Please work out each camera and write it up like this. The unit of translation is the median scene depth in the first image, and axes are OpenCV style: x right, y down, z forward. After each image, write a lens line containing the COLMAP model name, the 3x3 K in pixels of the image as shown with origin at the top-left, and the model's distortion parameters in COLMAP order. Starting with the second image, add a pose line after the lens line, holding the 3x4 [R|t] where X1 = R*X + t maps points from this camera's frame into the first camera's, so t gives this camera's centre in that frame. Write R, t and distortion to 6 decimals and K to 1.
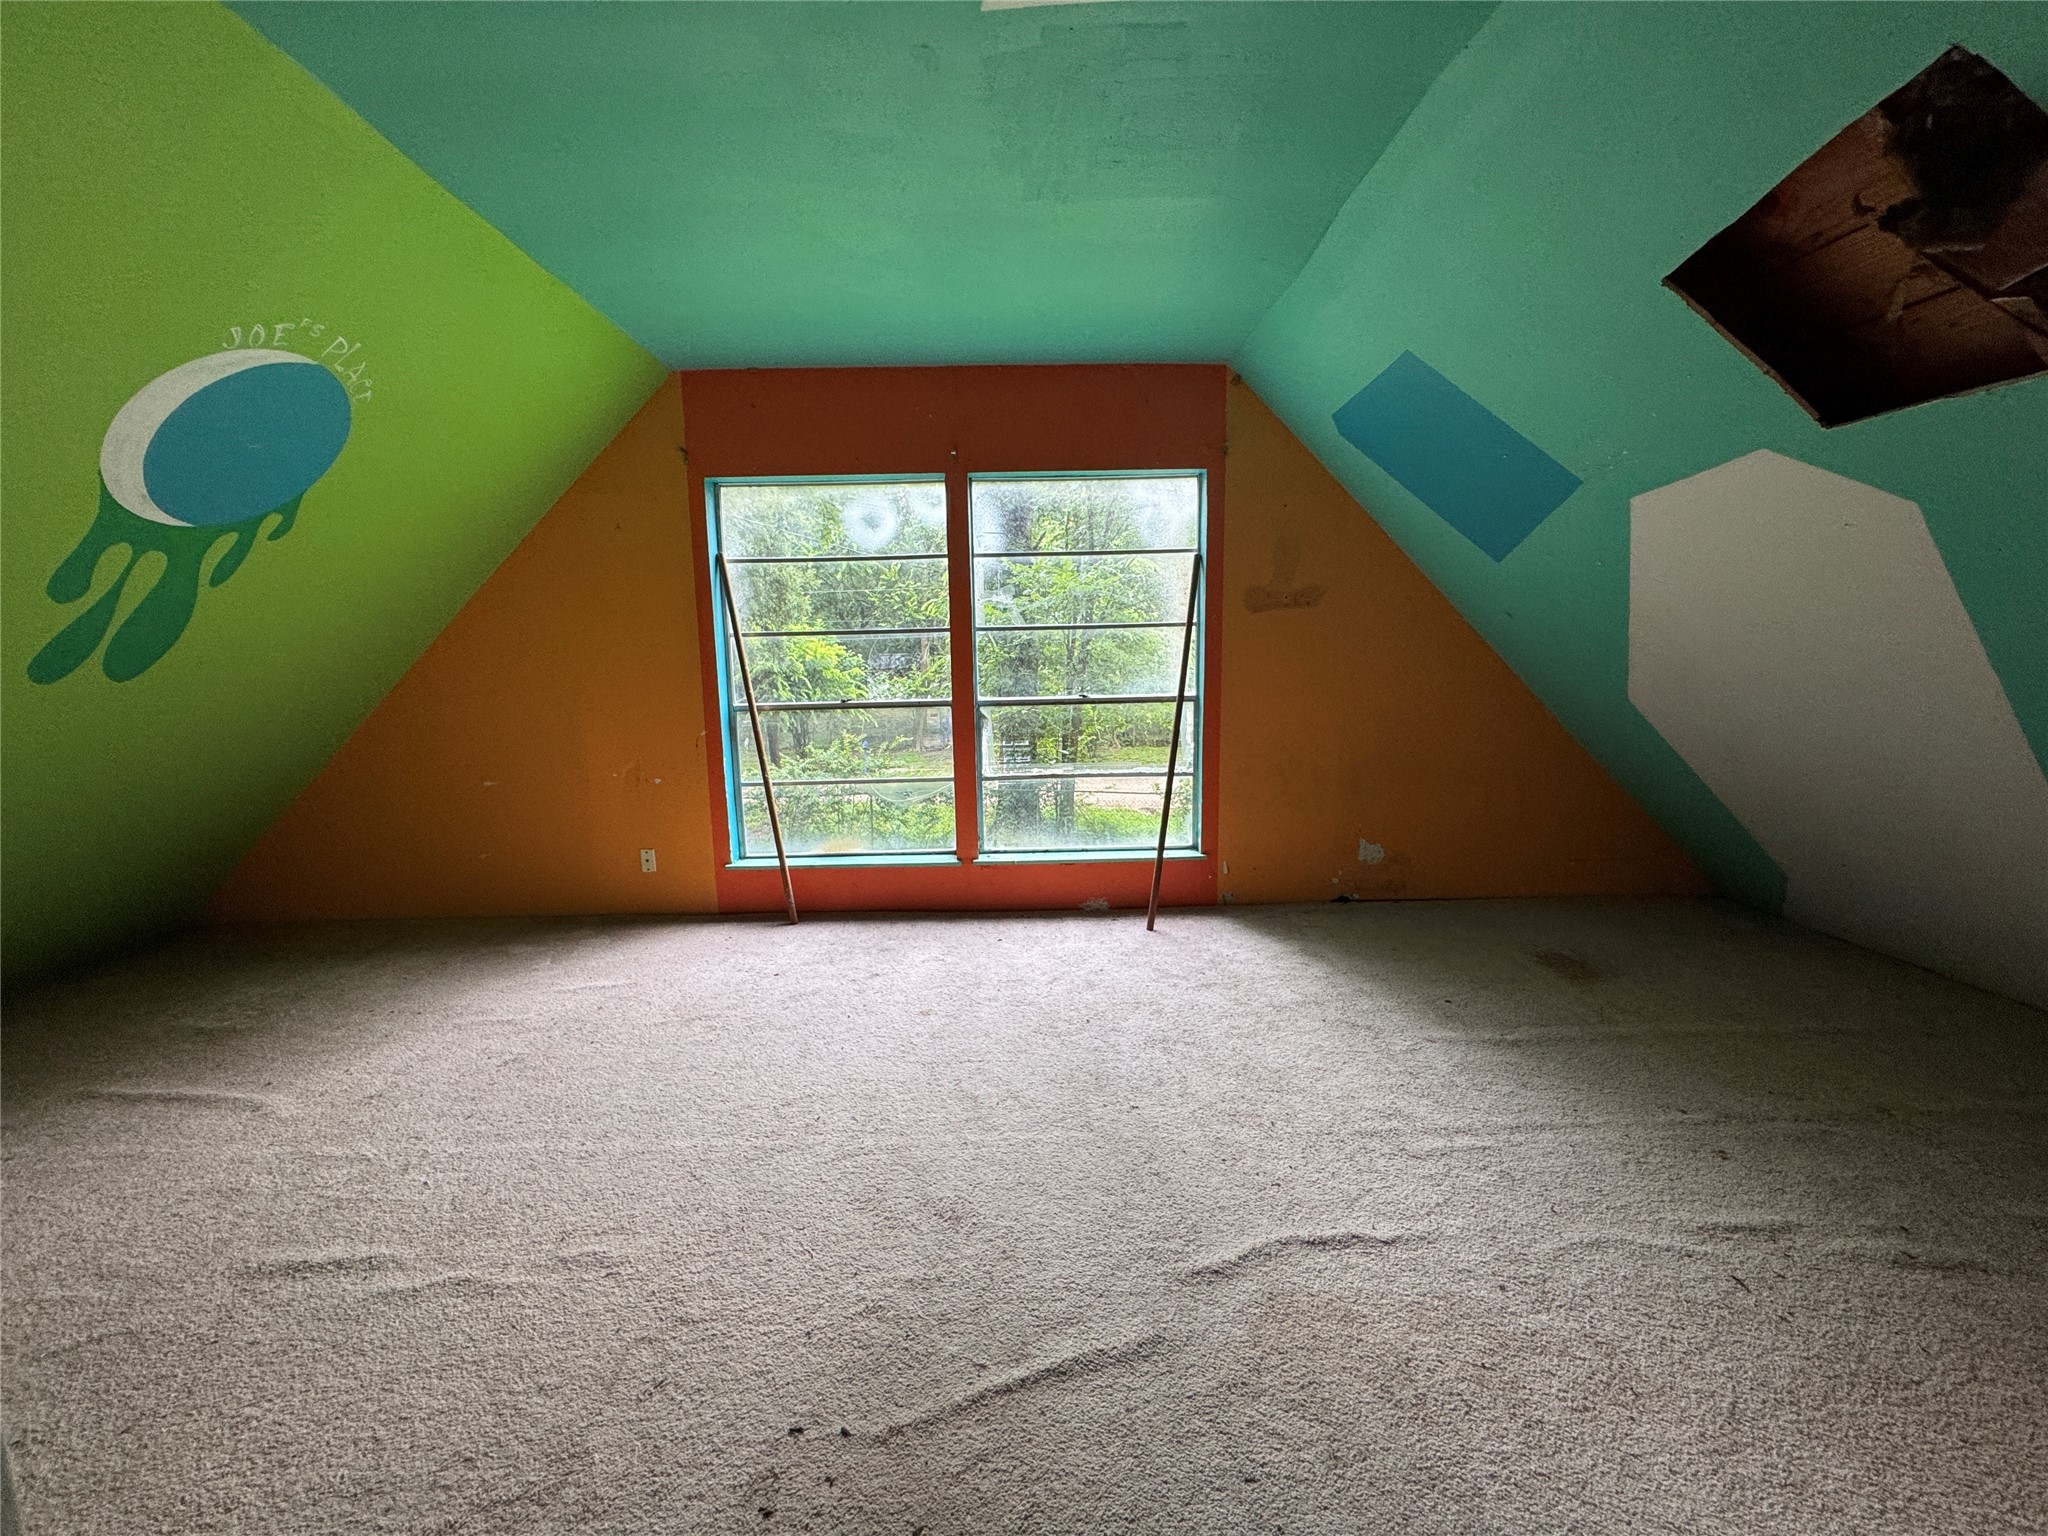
lens RADIAL K [[824.8, 0, 1014.3], [0, 824.8, 768.5], [0, 0, 1]] dist [-0.004395, 0.000580]
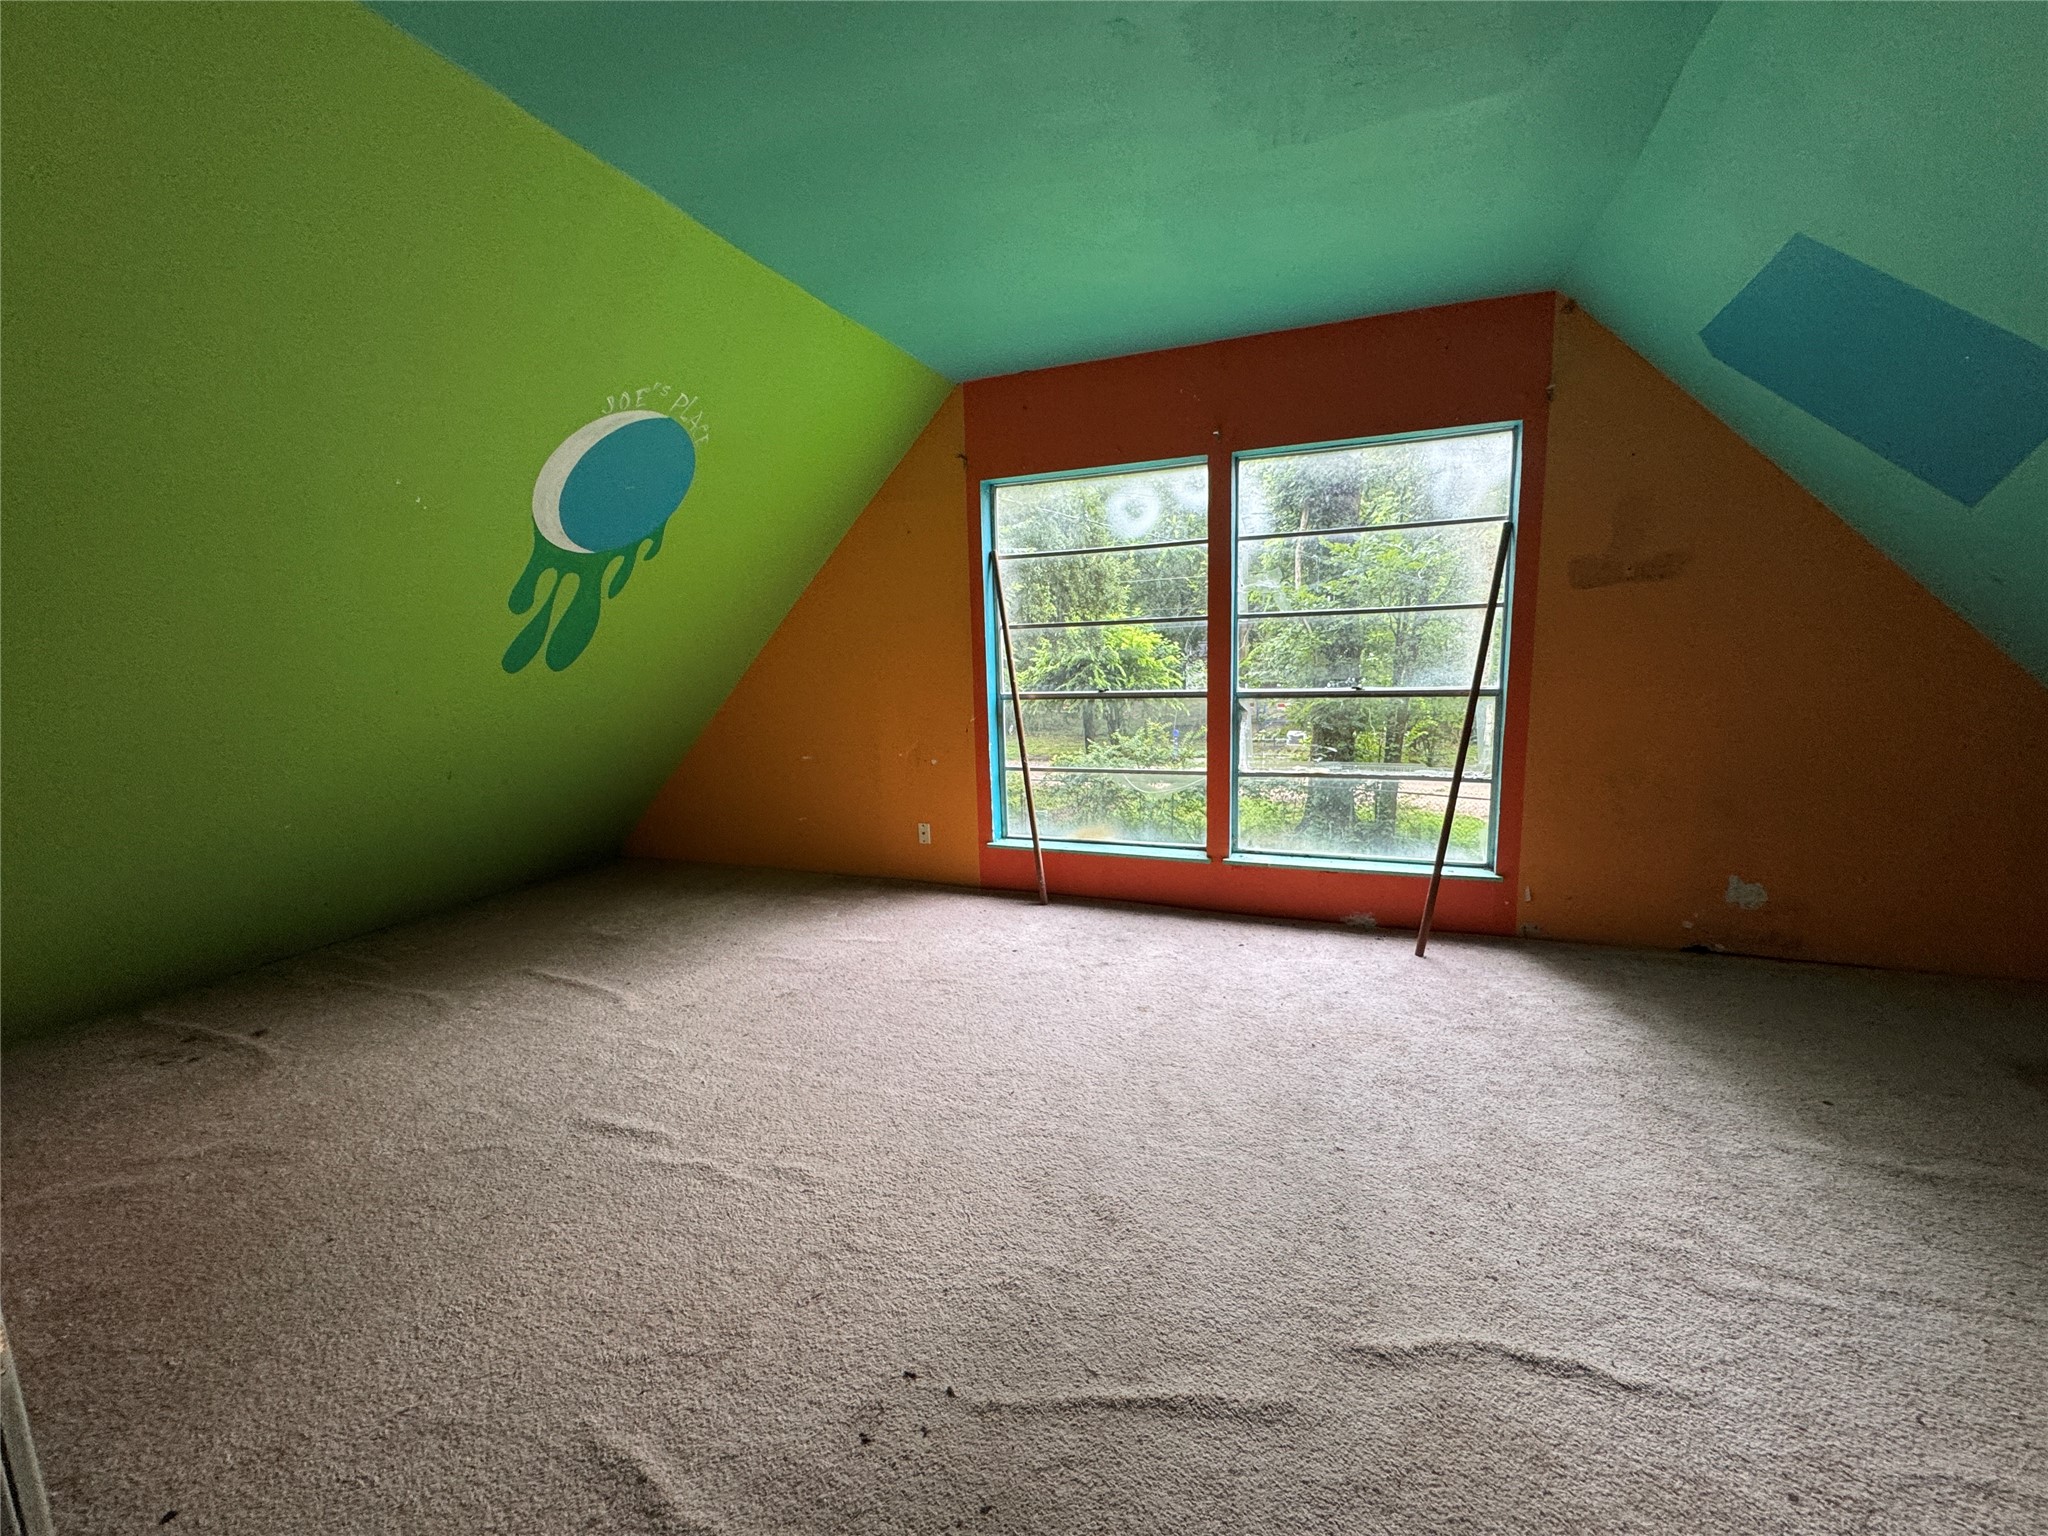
lens RADIAL K [[824.8, 0, 1019.6], [0, 824.8, 767.9], [0, 0, 1]] dist [-0.004395, 0.000580]
pose [[0.924286, 0.046907, -0.378808, 0.135407], [-0.041470, 0.998886, 0.022503, -0.008990], [0.379441, -0.005090, 0.925202, 0.037895]]
